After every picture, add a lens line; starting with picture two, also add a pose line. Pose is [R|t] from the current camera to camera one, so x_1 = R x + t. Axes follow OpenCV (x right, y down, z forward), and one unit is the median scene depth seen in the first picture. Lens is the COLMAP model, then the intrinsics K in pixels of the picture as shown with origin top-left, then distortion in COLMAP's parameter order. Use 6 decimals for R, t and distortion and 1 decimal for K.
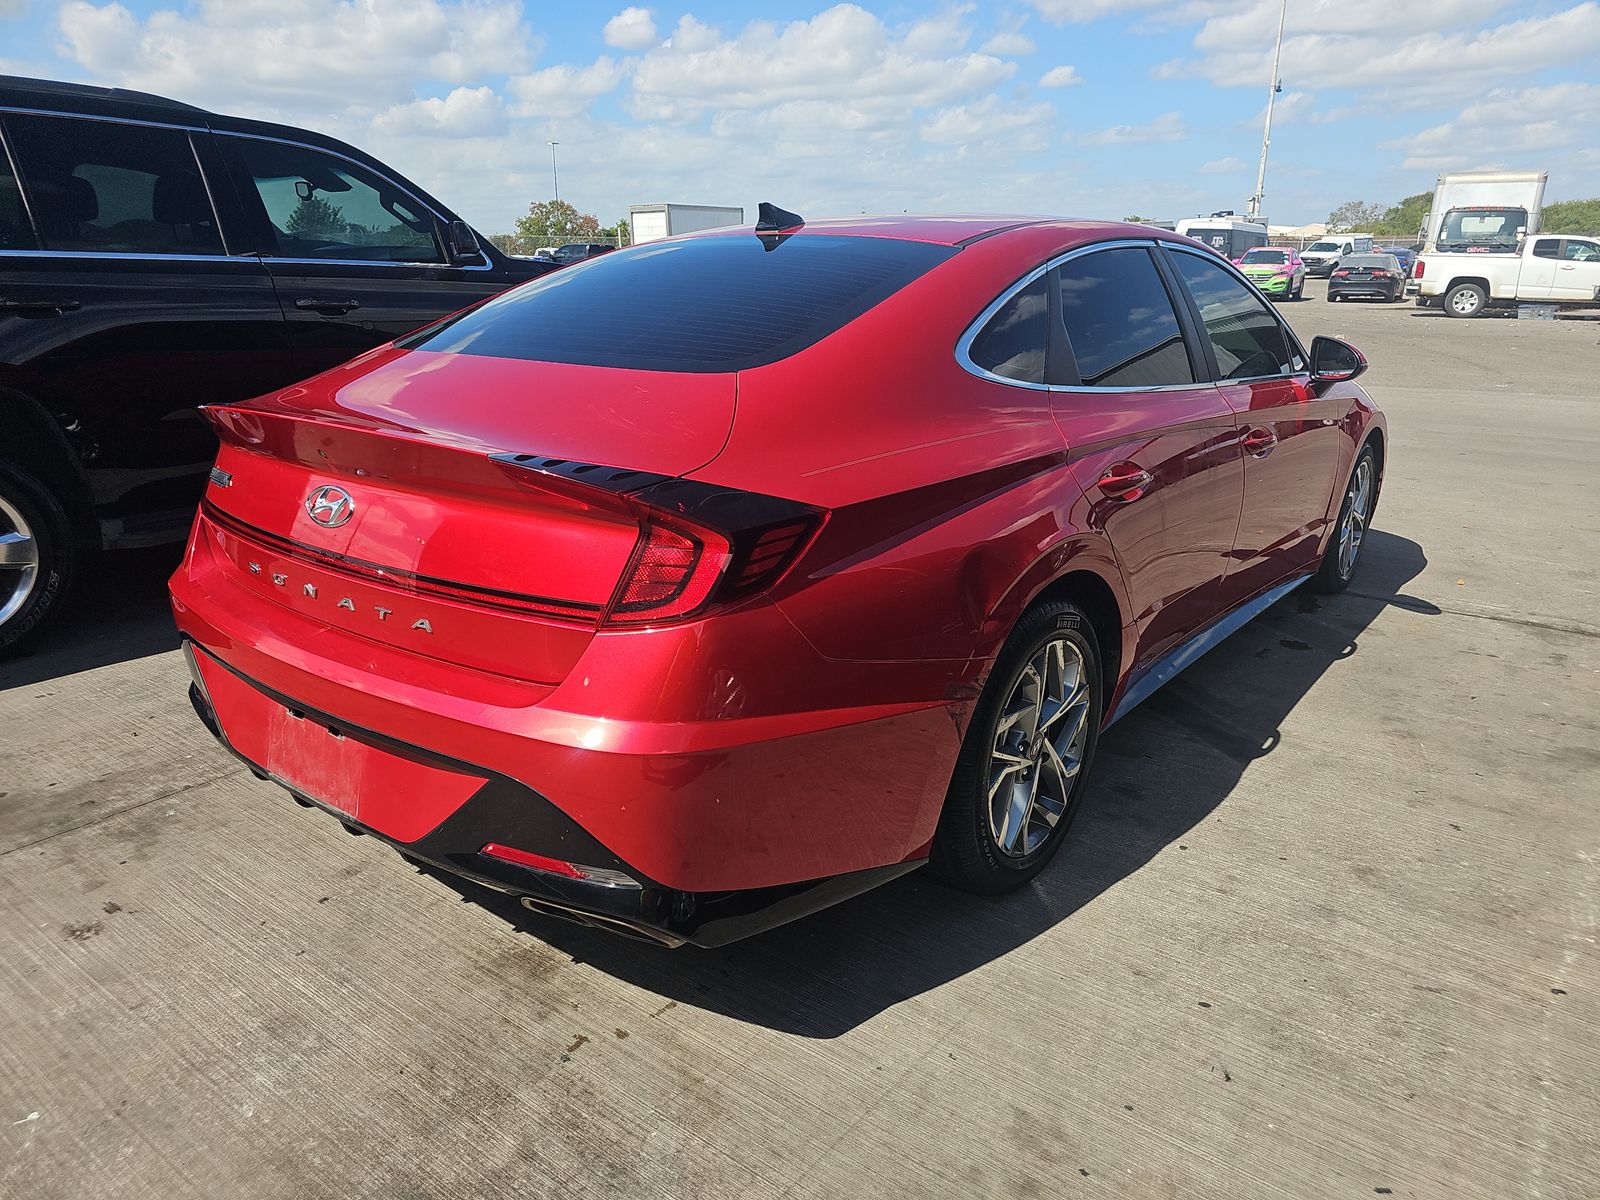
lens RADIAL K [[1061.6, 0, 820.9], [0, 1061.6, 609.0], [0, 0, 1]] dist [0.030385, -0.020253]
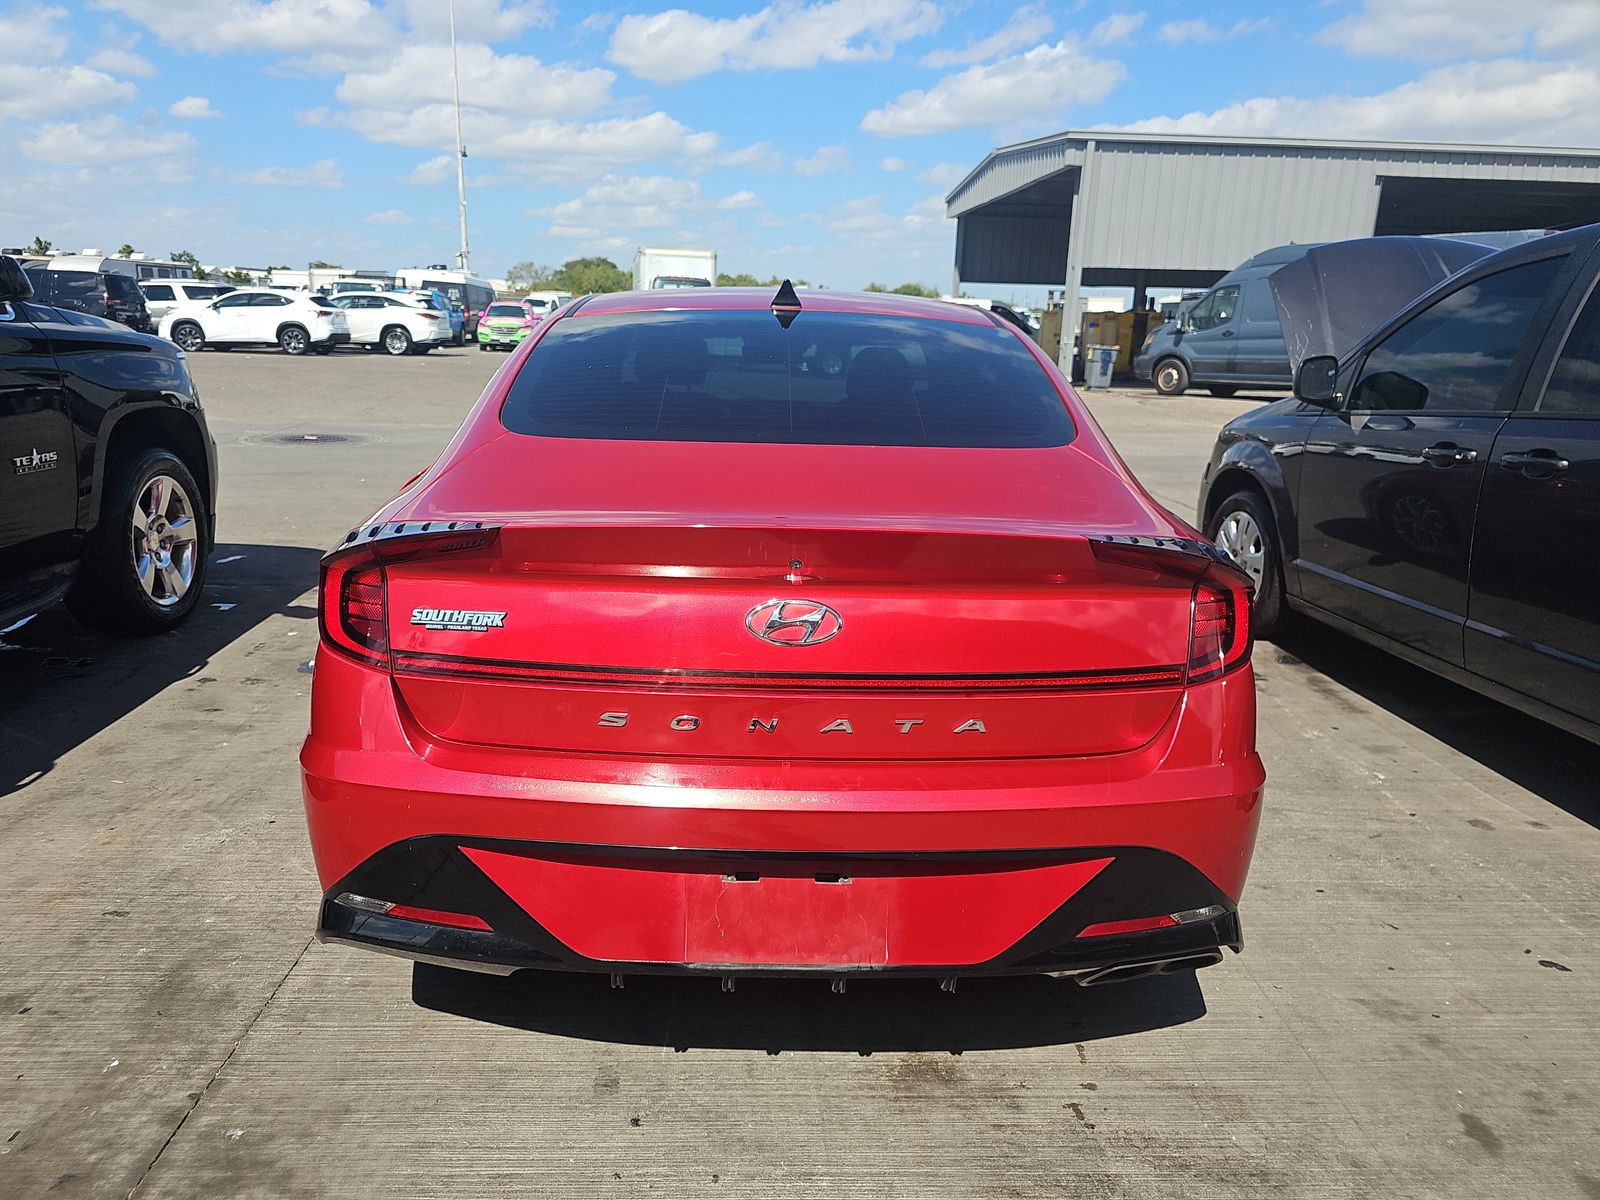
lens RADIAL K [[1061.6, 0, 785.1], [0, 1061.6, 595.1], [0, 0, 1]] dist [0.030385, -0.020253]
pose [[0.780291, -0.134403, 0.610804, -0.885760], [0.166985, 0.985953, 0.003633, -0.110792], [-0.602712, 0.099160, 0.791773, 0.279927]]
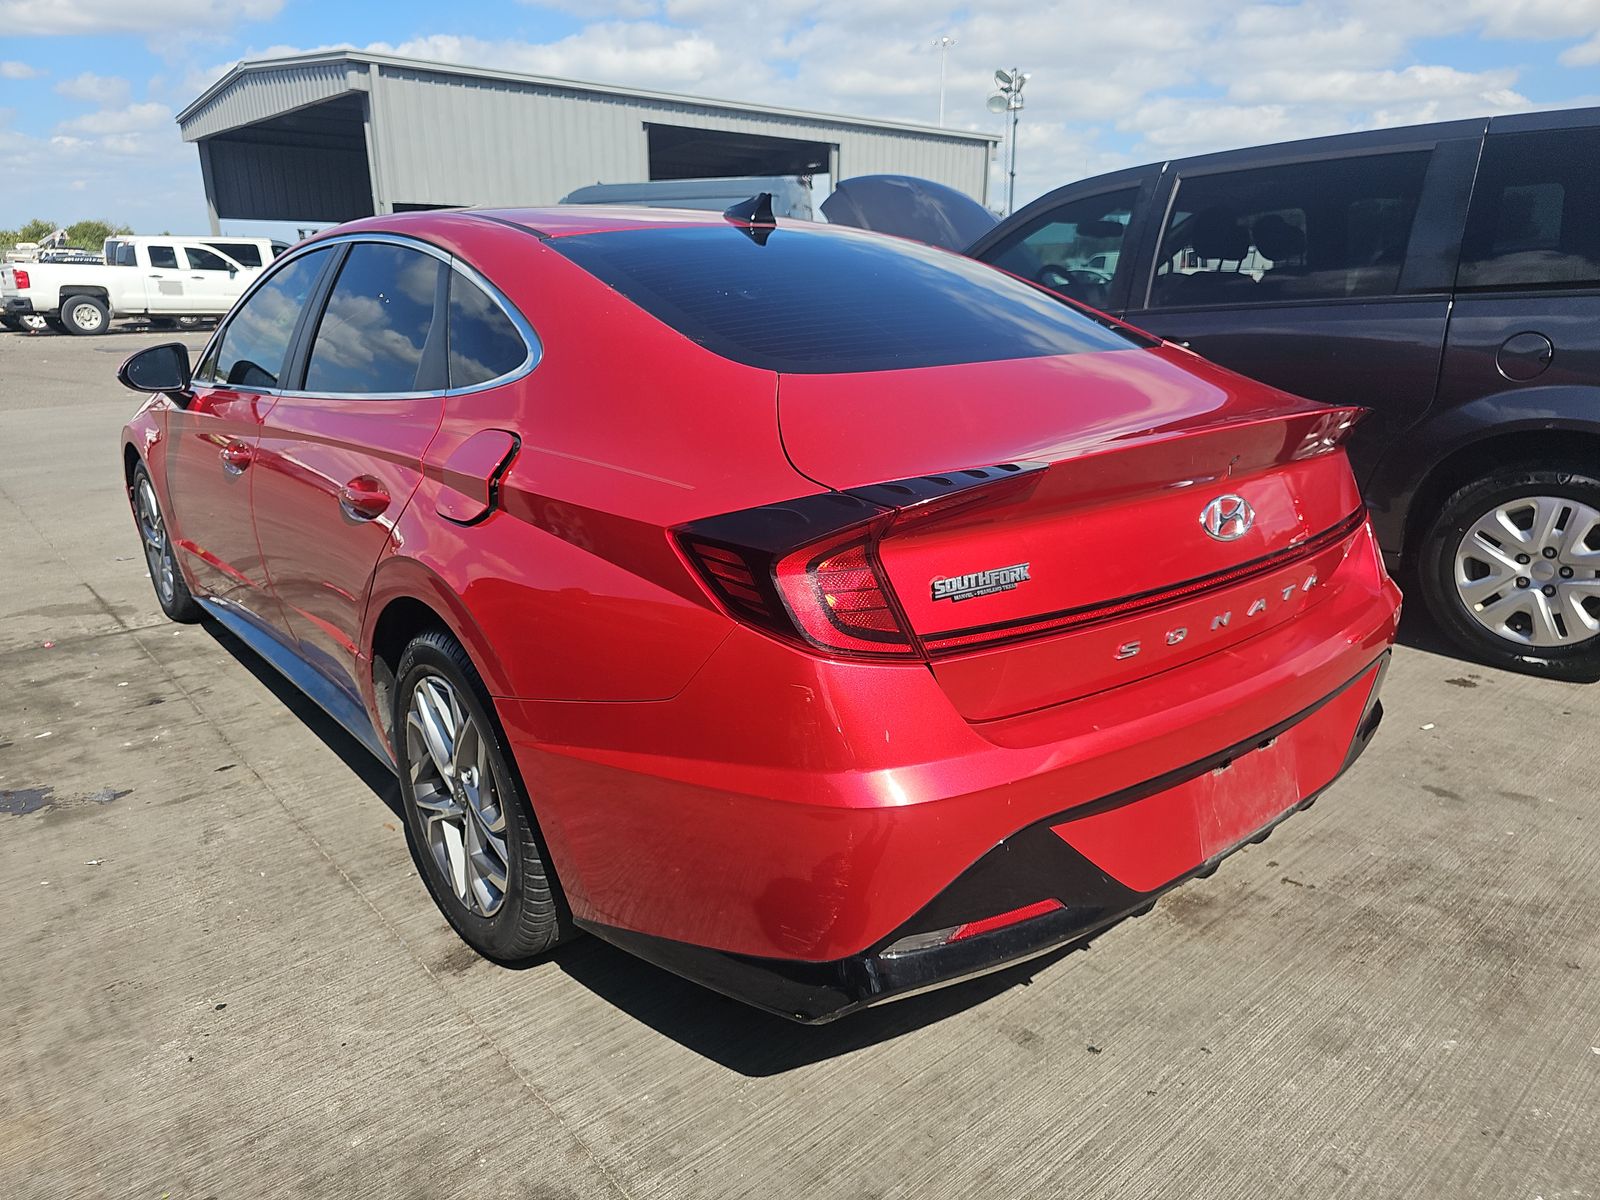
lens RADIAL K [[1061.6, 0, 806.5], [0, 1061.6, 607.6], [0, 0, 1]] dist [0.030385, -0.020253]
pose [[0.212926, -0.292532, 0.932249, -1.262137], [0.304774, 0.926408, 0.221089, -0.301944], [-0.928318, 0.237050, 0.286413, 0.970497]]
